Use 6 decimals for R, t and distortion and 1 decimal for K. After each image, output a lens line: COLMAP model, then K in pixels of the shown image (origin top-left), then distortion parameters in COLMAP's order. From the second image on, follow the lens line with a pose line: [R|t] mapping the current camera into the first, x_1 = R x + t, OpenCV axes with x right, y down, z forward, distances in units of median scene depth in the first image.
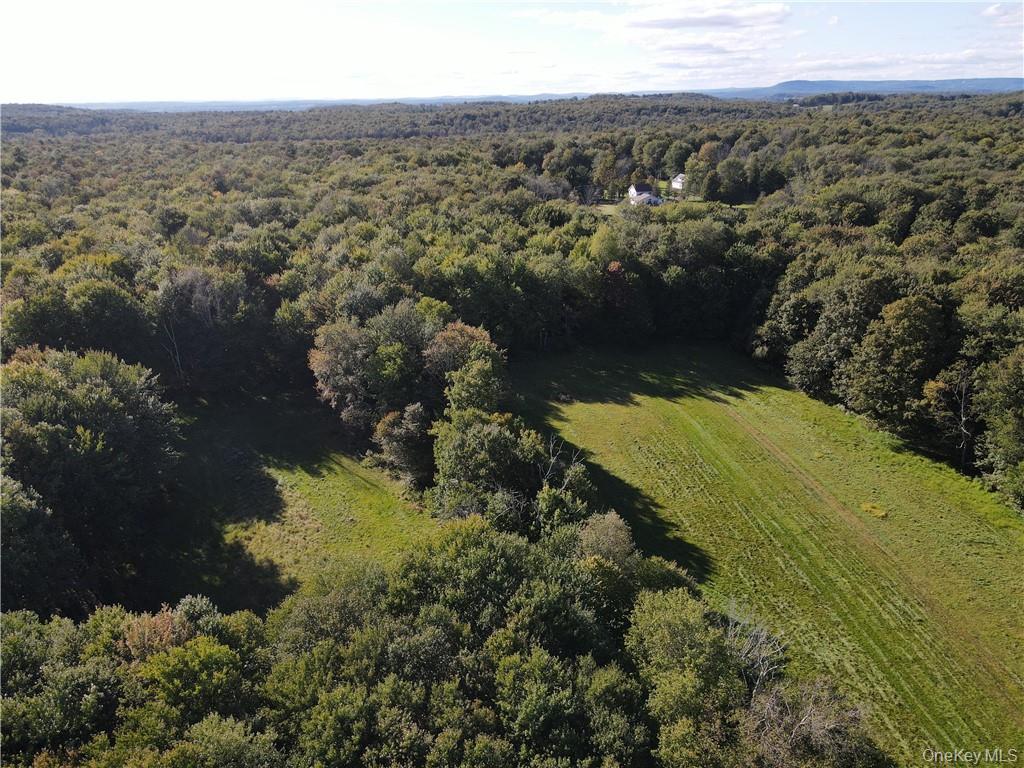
lens RADIAL K [[750.5, 0, 510.4], [0, 750.5, 386.4], [0, 0, 1]] dist [0.015736, 0.005917]
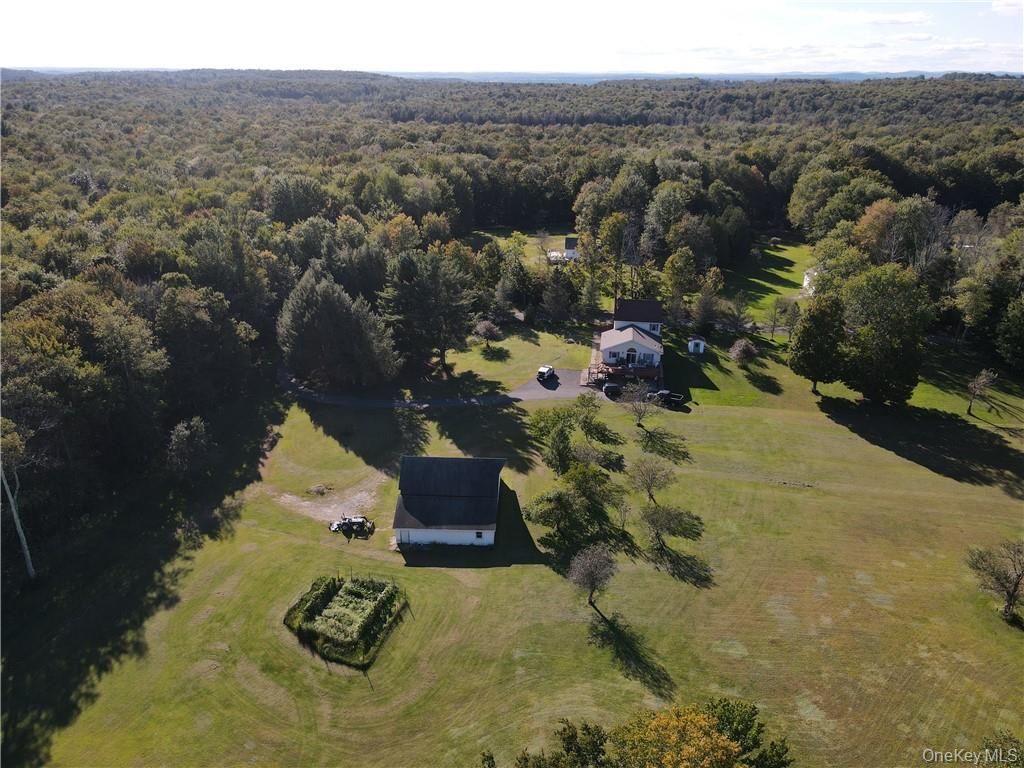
lens RADIAL K [[750.5, 0, 512.5], [0, 750.5, 381.0], [0, 0, 1]] dist [0.015736, 0.005917]
pose [[0.914082, 0.172280, -0.367115, 0.342057], [-0.163894, 0.984990, 0.054156, -0.304953], [0.370935, 0.010664, 0.928598, 0.779667]]
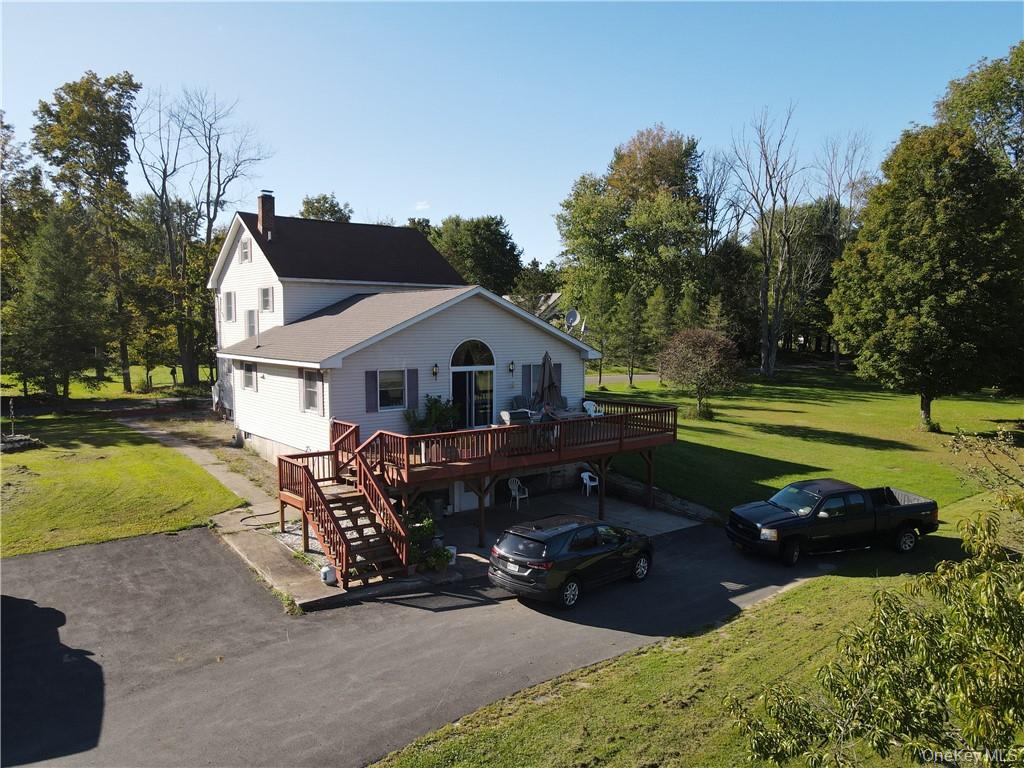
lens RADIAL K [[750.5, 0, 513.4], [0, 750.5, 380.8], [0, 0, 1]] dist [0.015736, 0.005917]
pose [[0.923560, -0.013819, 0.383206, 0.202149], [0.120727, 0.959007, -0.256379, -0.283825], [-0.363954, 0.283045, 0.887369, 1.171894]]
